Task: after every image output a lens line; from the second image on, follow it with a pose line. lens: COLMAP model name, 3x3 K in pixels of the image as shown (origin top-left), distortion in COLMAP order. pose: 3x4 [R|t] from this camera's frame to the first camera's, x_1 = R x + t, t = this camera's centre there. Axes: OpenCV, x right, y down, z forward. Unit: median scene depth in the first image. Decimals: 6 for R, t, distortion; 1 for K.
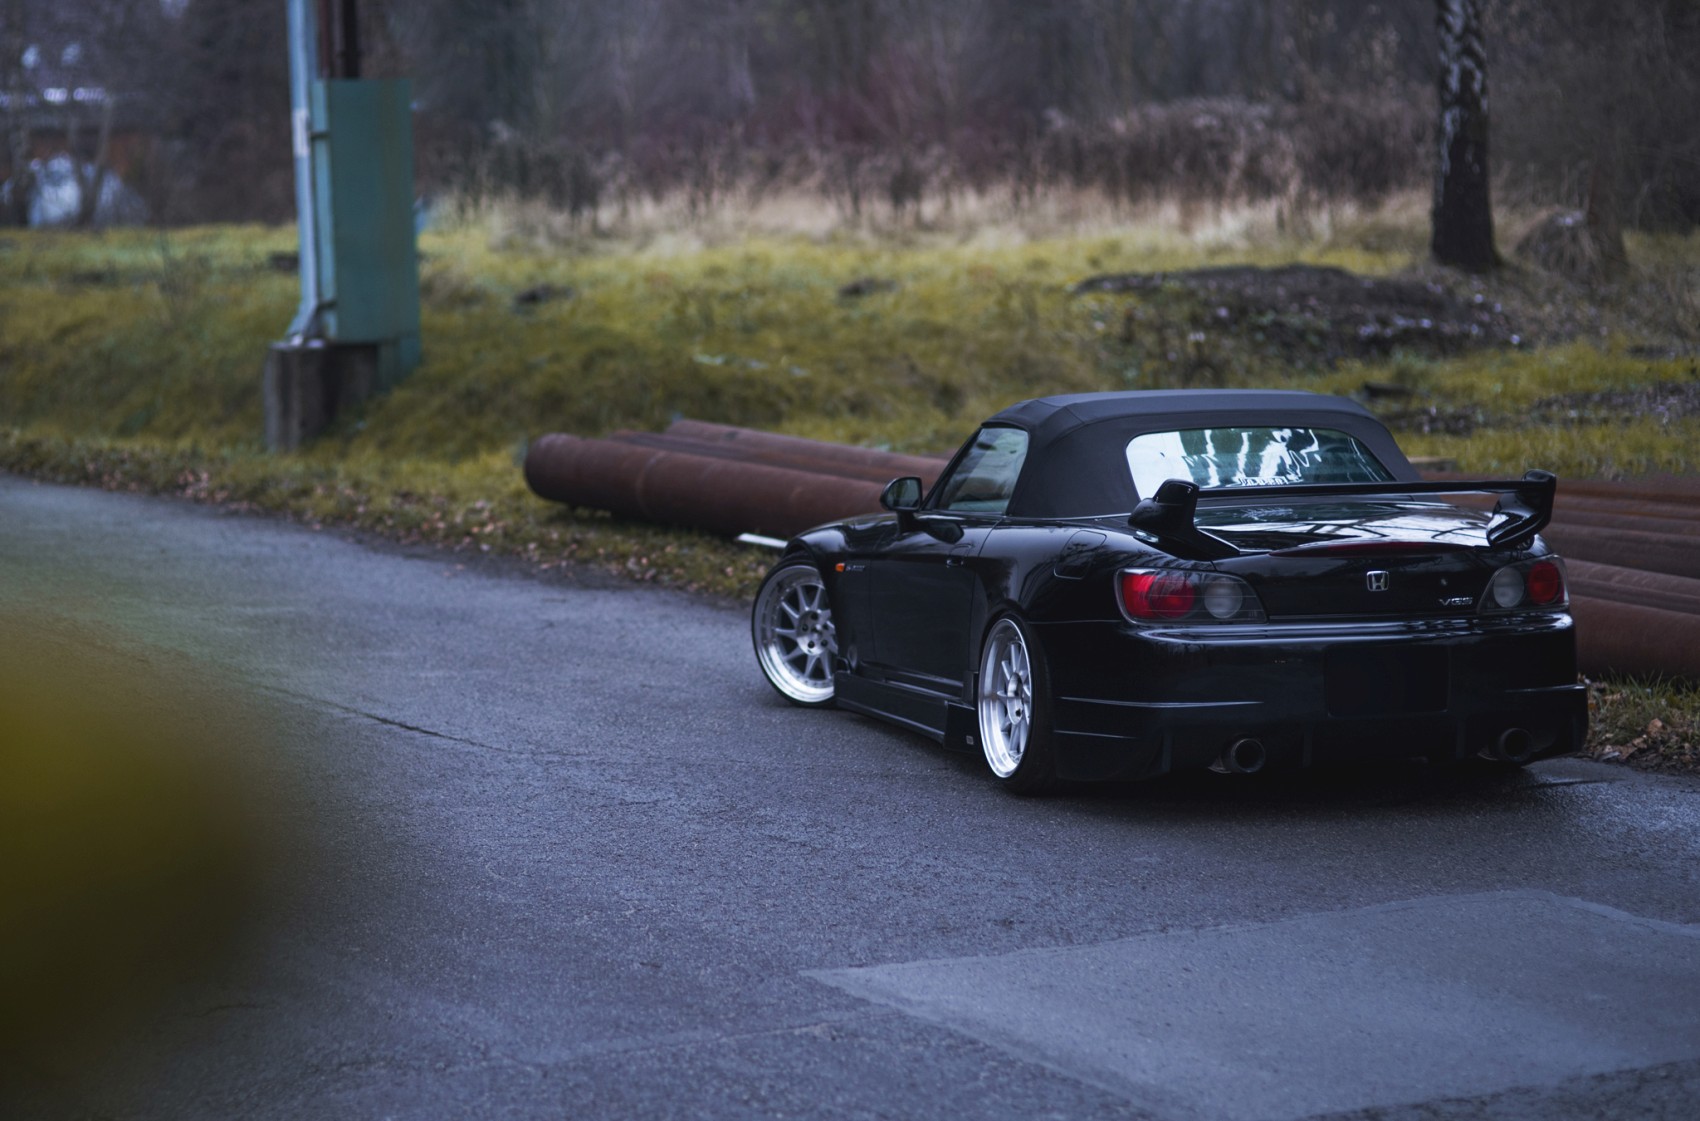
lens RADIAL K [[4148.0, 0, 697.0], [0, 4148.0, 822.8], [0, 0, 1]] dist [0.453277, -0.157268]
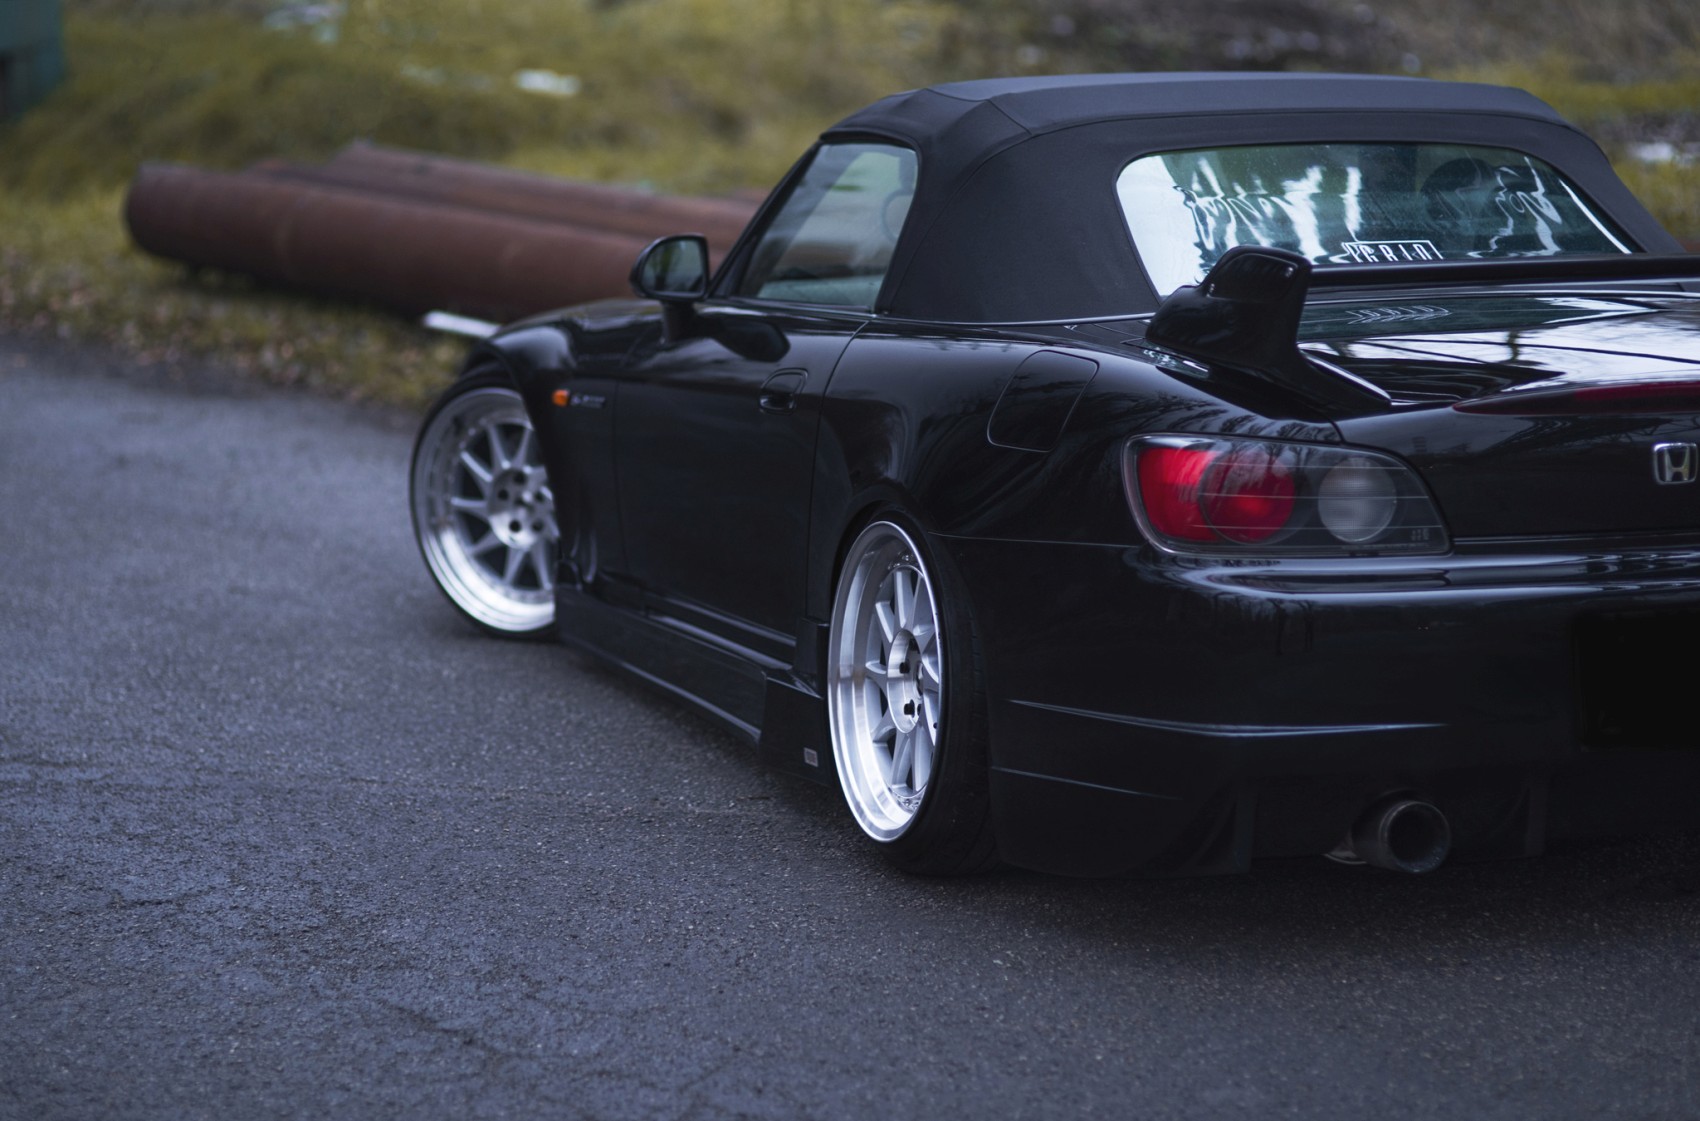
lens RADIAL K [[4362.6, 0, 850.0], [0, 4362.6, 560.5], [0, 0, 1]] dist [-0.149049, -0.433429]
pose [[0.995939, -0.014284, 0.088893, 0.020335], [0.014519, 0.999893, -0.001999, -0.036902], [-0.088854, 0.003282, 0.996039, 0.409072]]
